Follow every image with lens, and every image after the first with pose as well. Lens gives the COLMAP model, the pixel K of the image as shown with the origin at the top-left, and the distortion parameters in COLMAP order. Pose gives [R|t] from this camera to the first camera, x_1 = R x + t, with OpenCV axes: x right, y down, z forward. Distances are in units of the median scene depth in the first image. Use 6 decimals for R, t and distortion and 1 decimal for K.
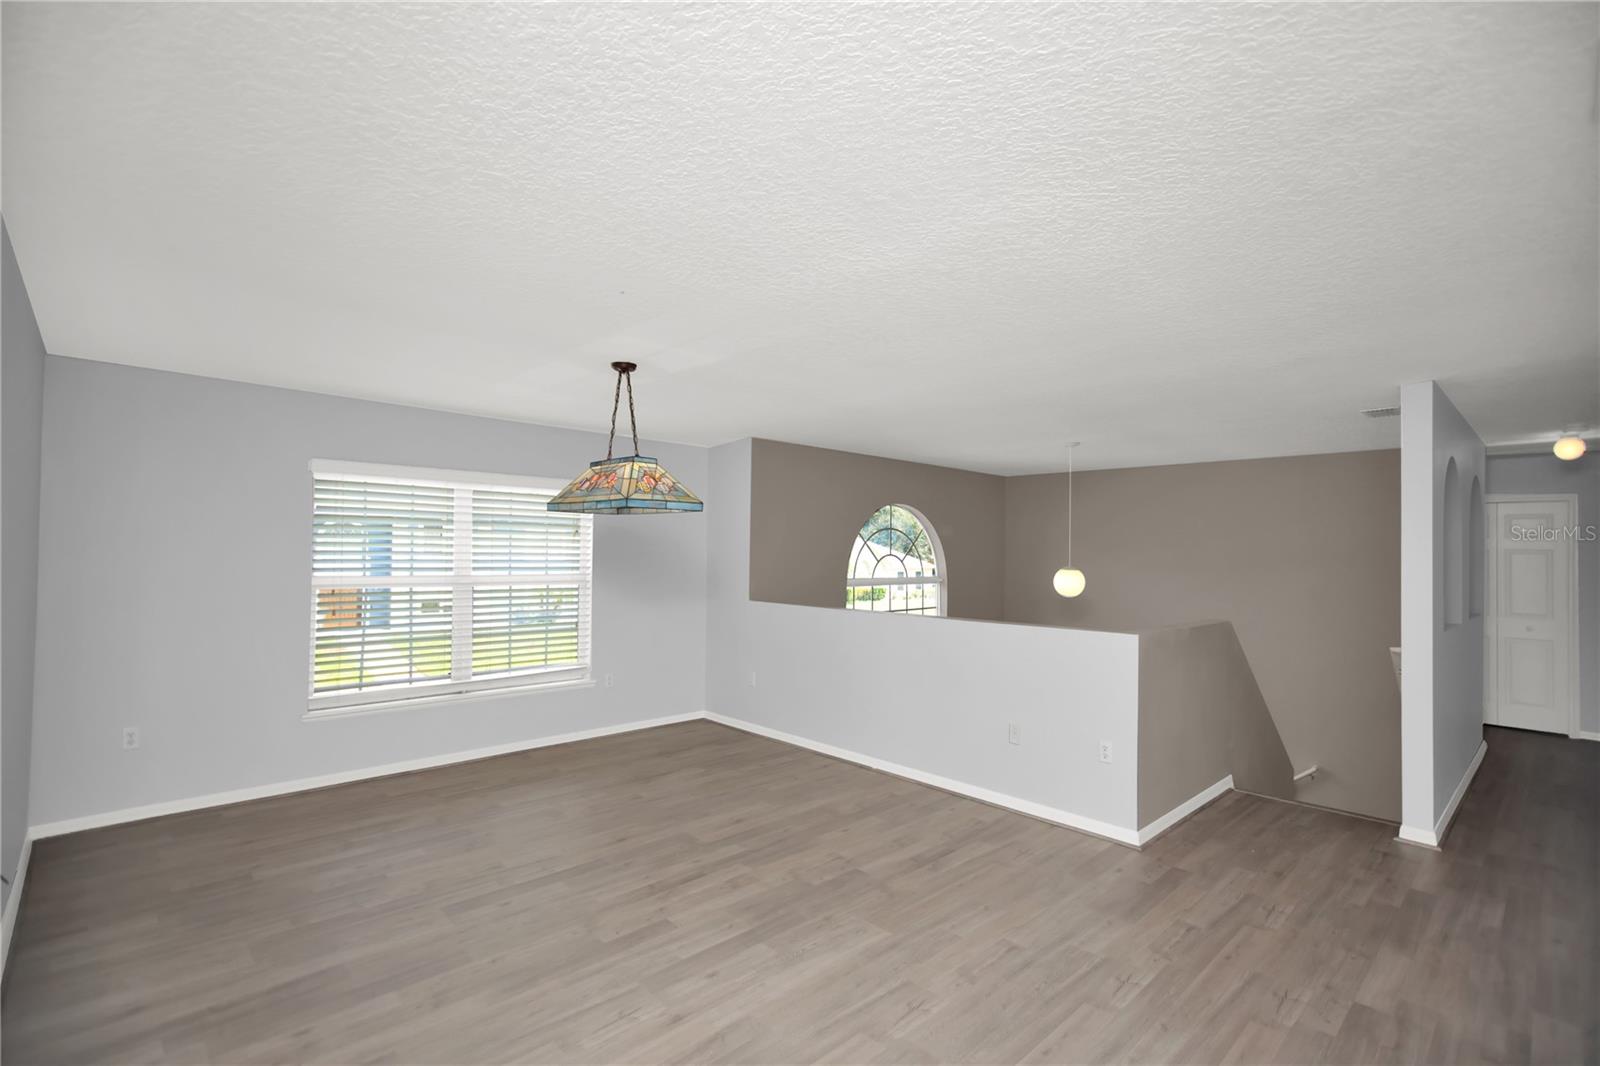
lens RADIAL K [[753.8, 0, 800.0], [0, 753.8, 533.0], [0, 0, 1]] dist [-0.000731, -0.000068]
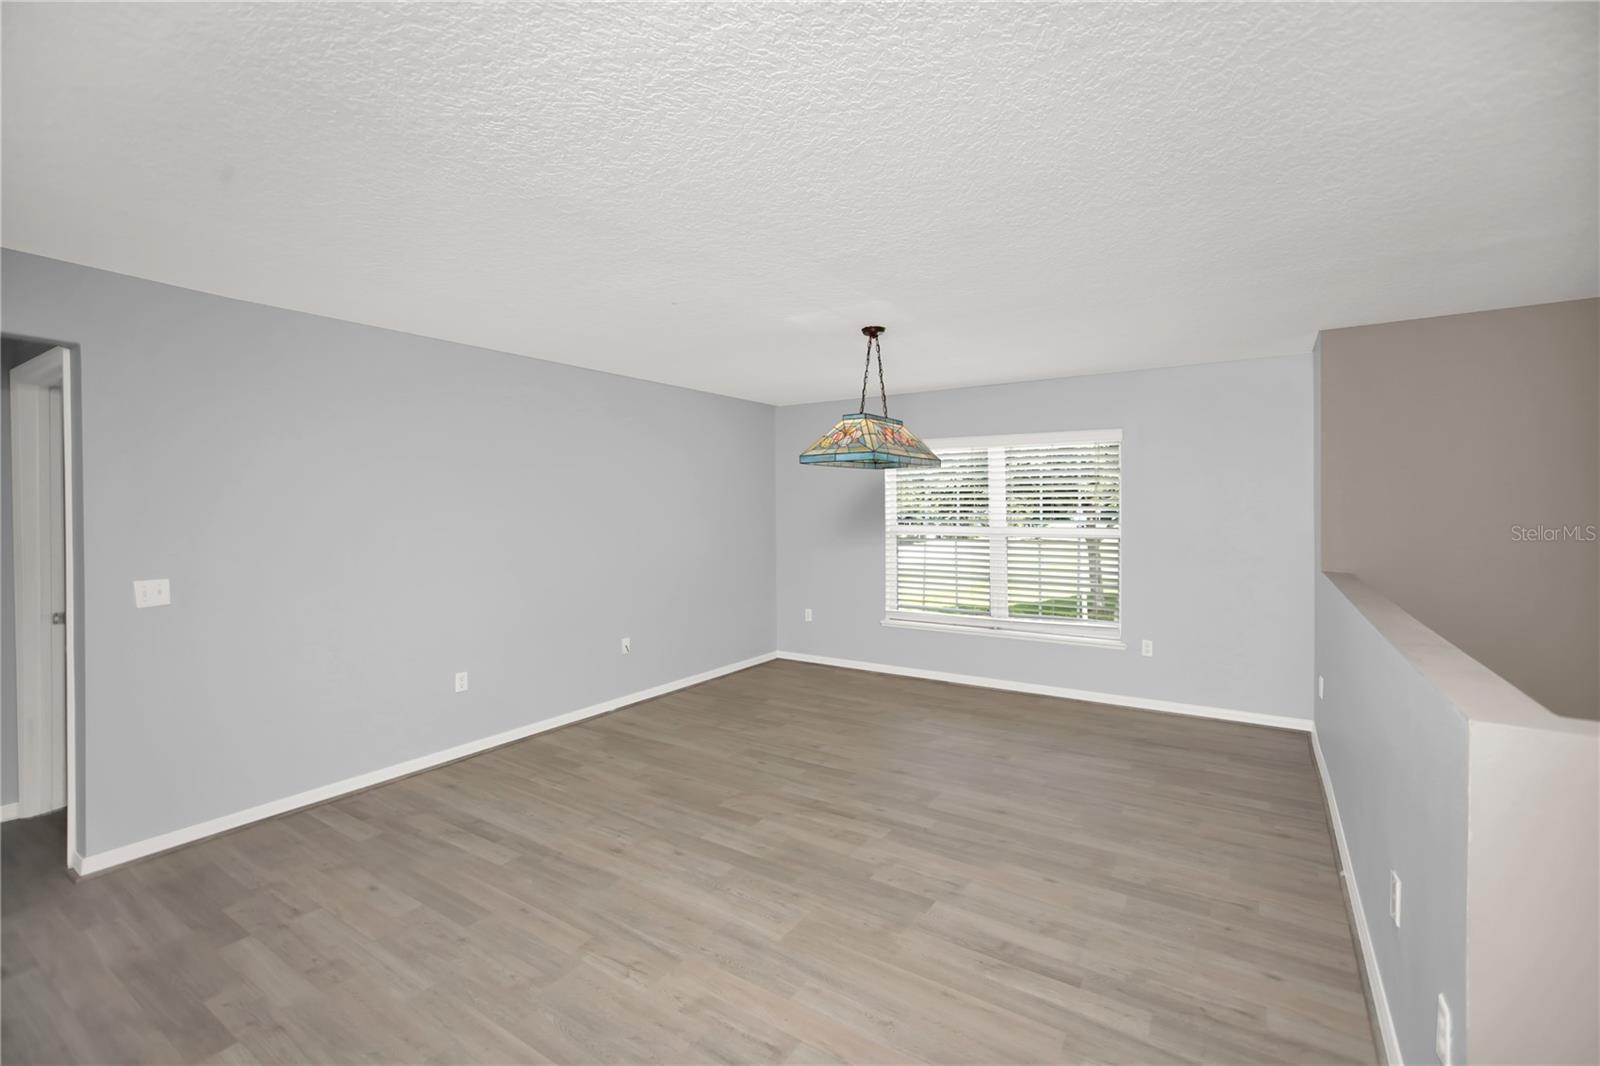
lens RADIAL K [[667.9, 0, 800.0], [0, 667.9, 533.0], [0, 0, 1]] dist [-0.007896, 0.000121]
pose [[0.233439, 0.024266, -0.972069, 0.721273], [0.031392, 0.998979, 0.032476, 0.033948], [0.971865, -0.038096, 0.232439, 0.726259]]
